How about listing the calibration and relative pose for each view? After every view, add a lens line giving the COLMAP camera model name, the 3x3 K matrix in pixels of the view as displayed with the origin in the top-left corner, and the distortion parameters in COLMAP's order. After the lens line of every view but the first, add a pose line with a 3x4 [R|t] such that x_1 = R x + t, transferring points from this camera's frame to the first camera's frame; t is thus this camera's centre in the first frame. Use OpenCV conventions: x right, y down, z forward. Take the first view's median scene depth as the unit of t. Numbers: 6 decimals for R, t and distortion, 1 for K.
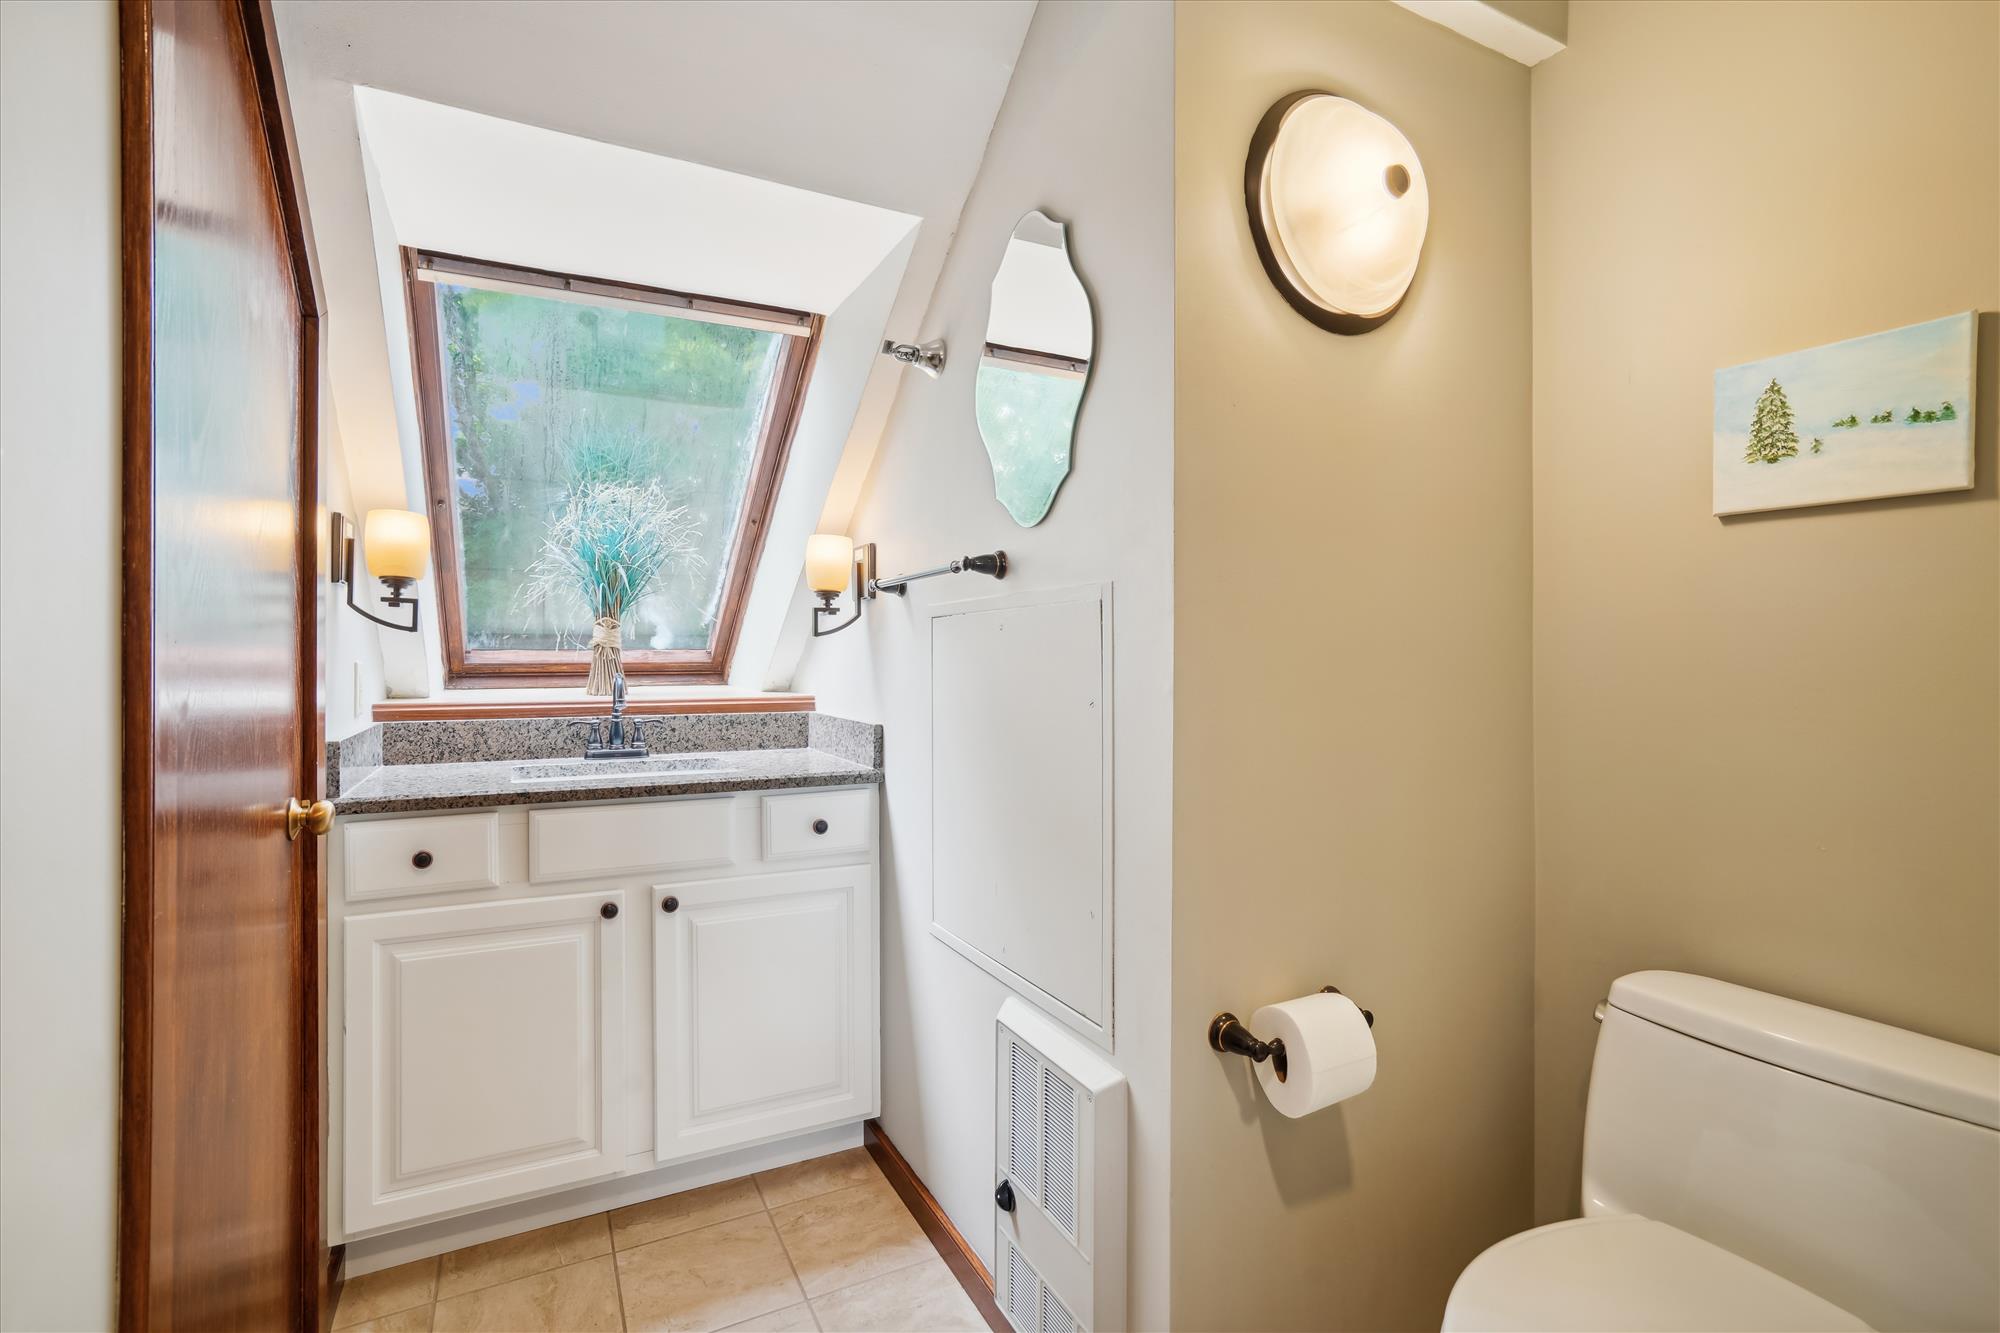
lens RADIAL K [[932.9, 0, 987.9], [0, 932.9, 665.3], [0, 0, 1]] dist [-0.025649, 0.001683]
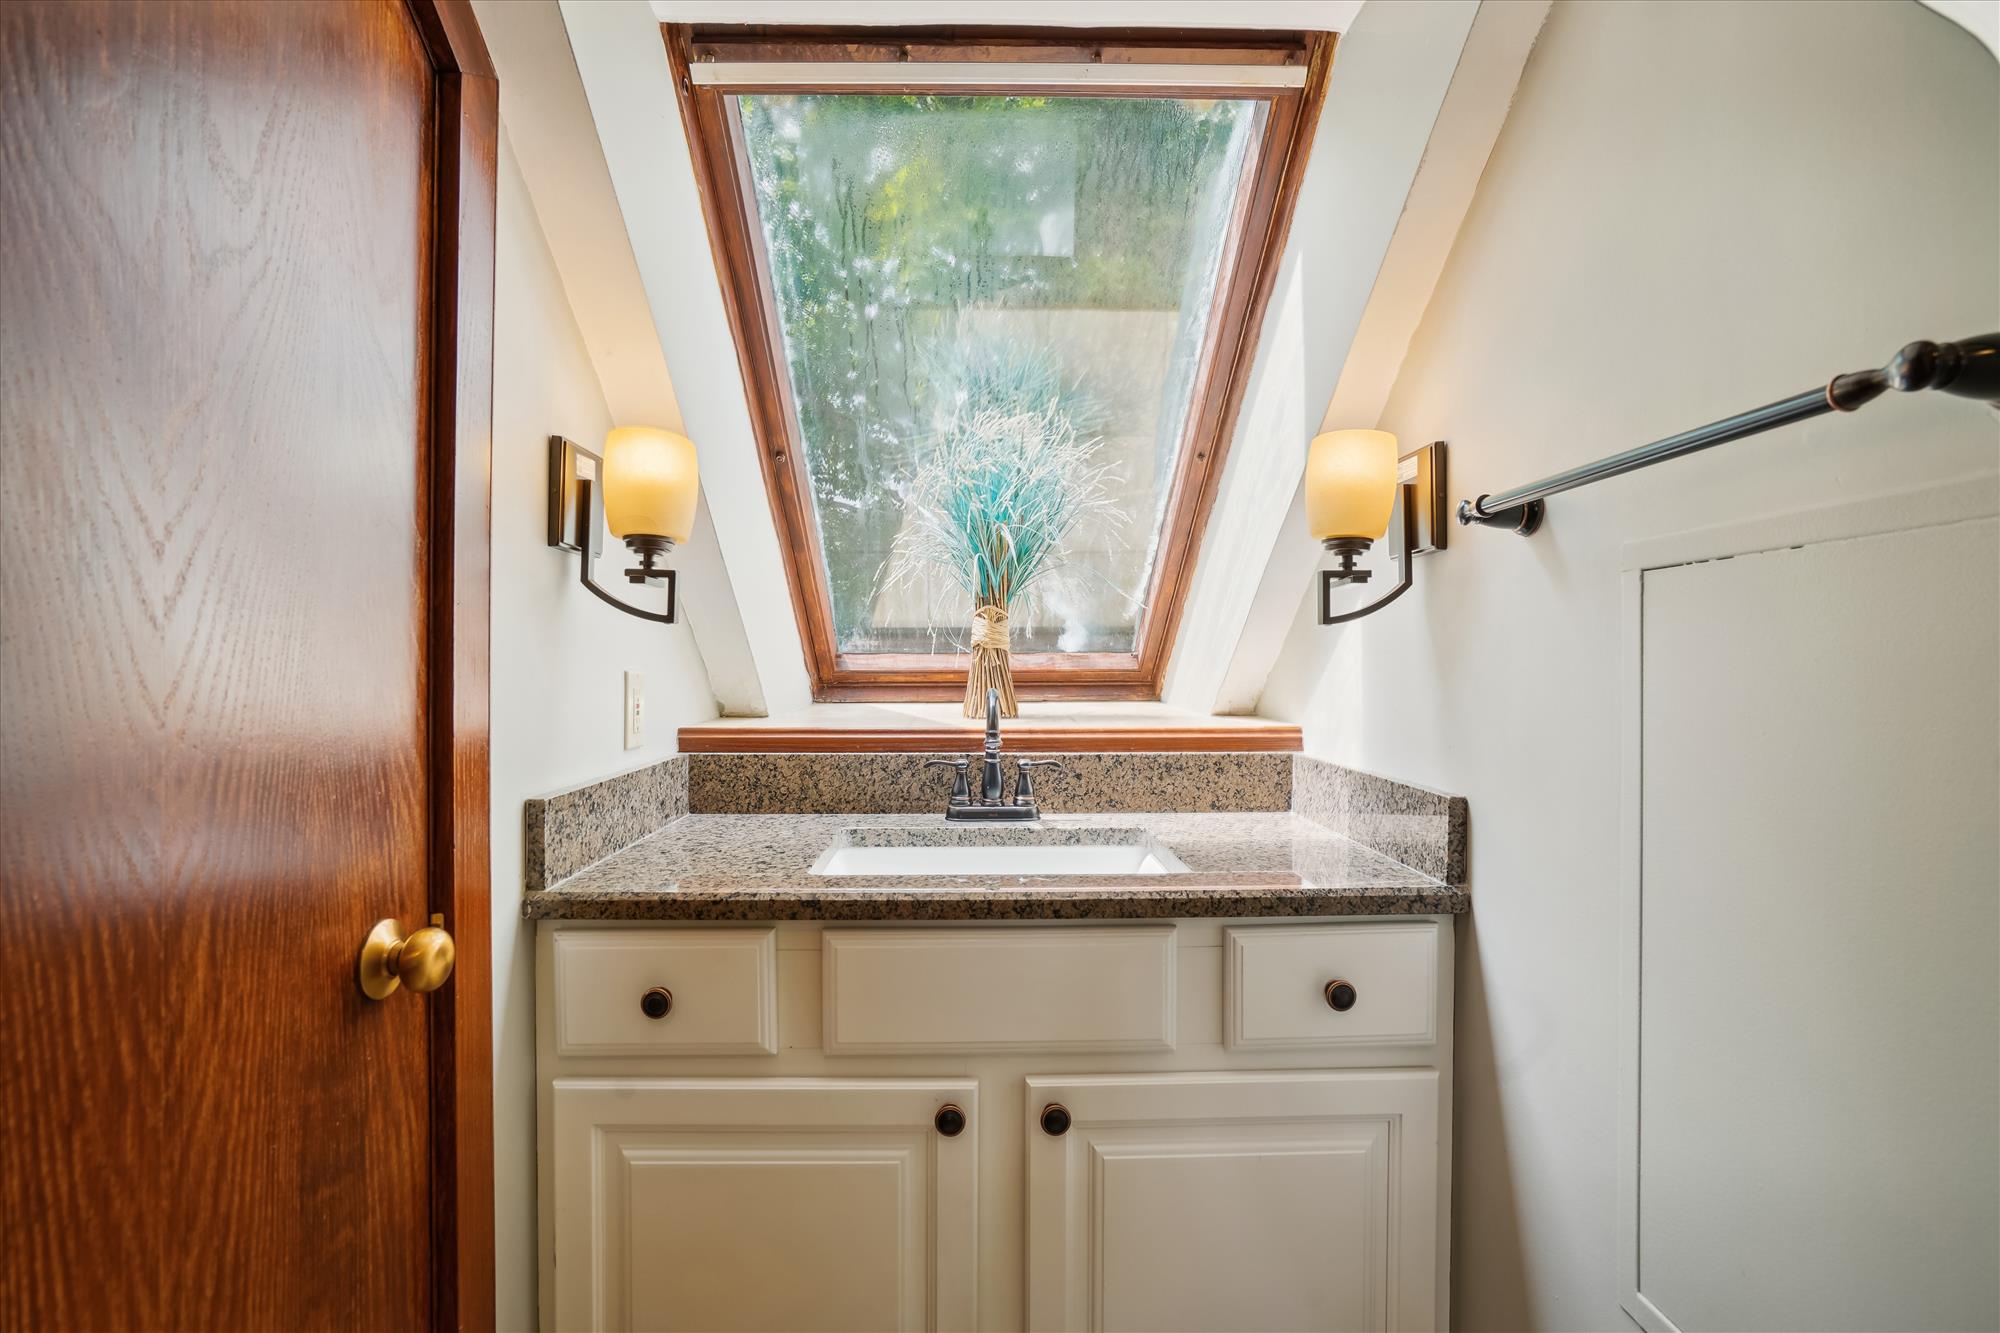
lens RADIAL K [[932.9, 0, 986.6], [0, 932.9, 669.7], [0, 0, 1]] dist [-0.025649, 0.001683]
pose [[0.898464, 0.003129, -0.439036, -0.124314], [-0.003549, 0.999994, -0.000136, -0.004147], [0.439033, 0.001680, 0.898469, 0.434209]]
